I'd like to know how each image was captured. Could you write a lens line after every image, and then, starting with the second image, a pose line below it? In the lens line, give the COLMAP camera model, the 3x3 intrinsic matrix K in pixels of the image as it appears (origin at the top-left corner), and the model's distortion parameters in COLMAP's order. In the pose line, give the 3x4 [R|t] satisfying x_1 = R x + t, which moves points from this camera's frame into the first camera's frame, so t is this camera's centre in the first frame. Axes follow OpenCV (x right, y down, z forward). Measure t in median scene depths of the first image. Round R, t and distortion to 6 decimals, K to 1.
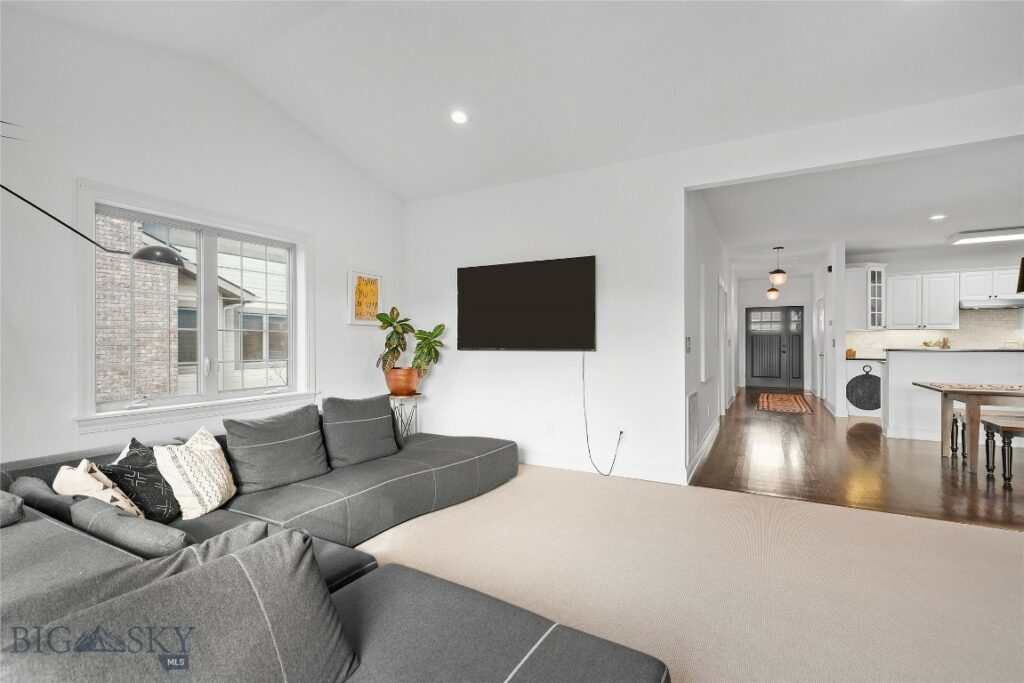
lens RADIAL K [[464.0, 0, 504.6], [0, 464.0, 340.3], [0, 0, 1]] dist [0.002182, -0.001272]
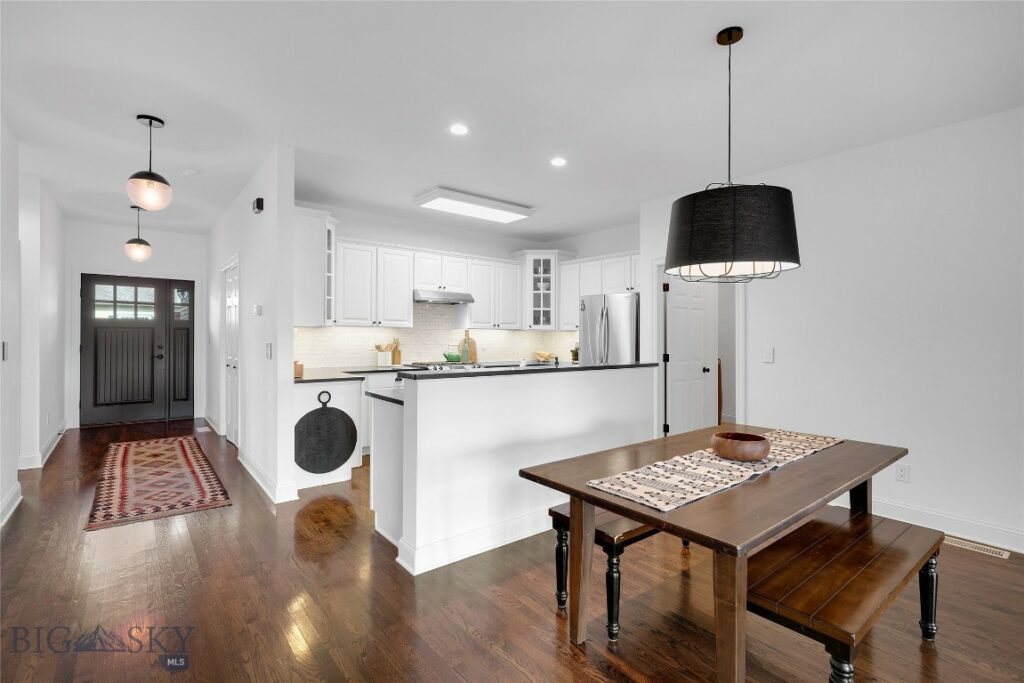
lens RADIAL K [[464.0, 0, 507.1], [0, 464.0, 340.0], [0, 0, 1]] dist [0.002182, -0.001272]
pose [[0.373768, -0.004734, 0.927510, 0.330608], [-0.015754, 0.999810, 0.011452, -0.014598], [-0.927389, -0.018893, 0.373622, 0.558425]]
